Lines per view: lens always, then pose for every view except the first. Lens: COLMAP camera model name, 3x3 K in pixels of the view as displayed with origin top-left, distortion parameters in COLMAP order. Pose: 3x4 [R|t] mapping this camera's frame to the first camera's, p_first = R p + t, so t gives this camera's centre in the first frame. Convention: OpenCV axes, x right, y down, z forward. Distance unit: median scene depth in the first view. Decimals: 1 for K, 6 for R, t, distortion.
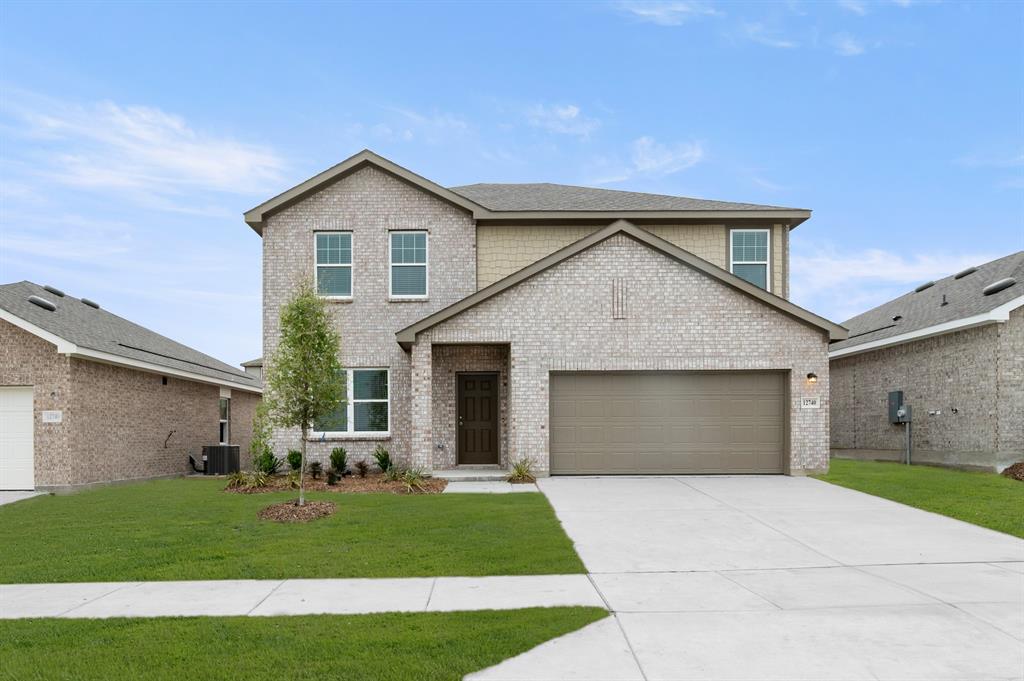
lens RADIAL K [[712.7, 0, 512.0], [0, 712.7, 340.5], [0, 0, 1]] dist [-0.002777, 0.000476]
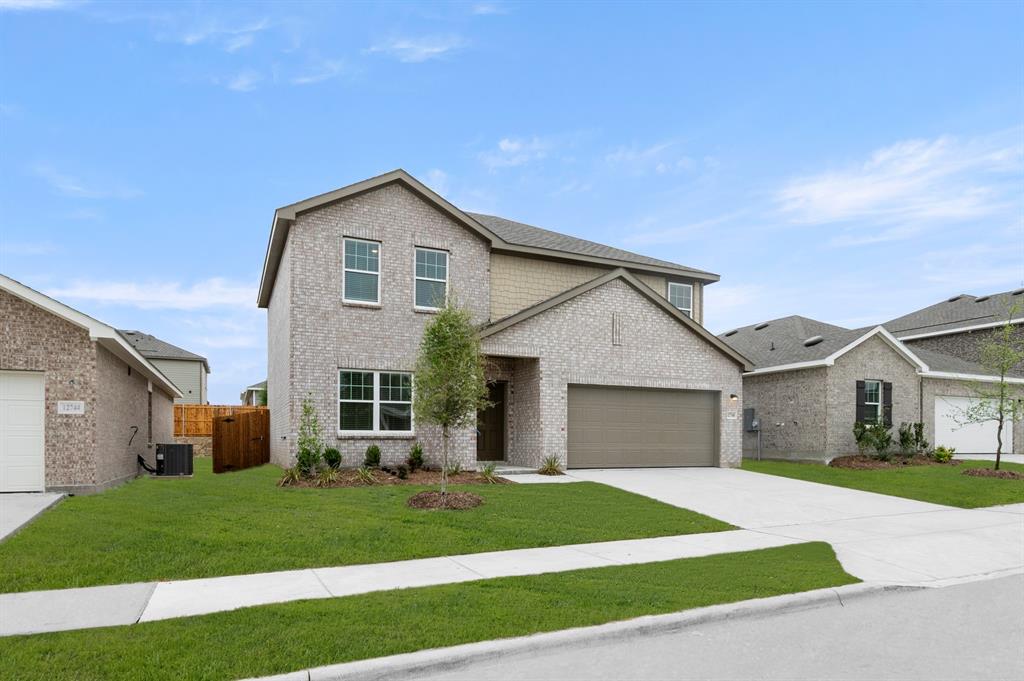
lens RADIAL K [[712.7, 0, 512.0], [0, 712.7, 340.5], [0, 0, 1]] dist [-0.002777, 0.000476]
pose [[0.882173, 0.075727, 0.464796, -0.579090], [-0.071159, 0.997089, -0.027393, 0.009123], [-0.465517, -0.008909, 0.884994, -0.035920]]
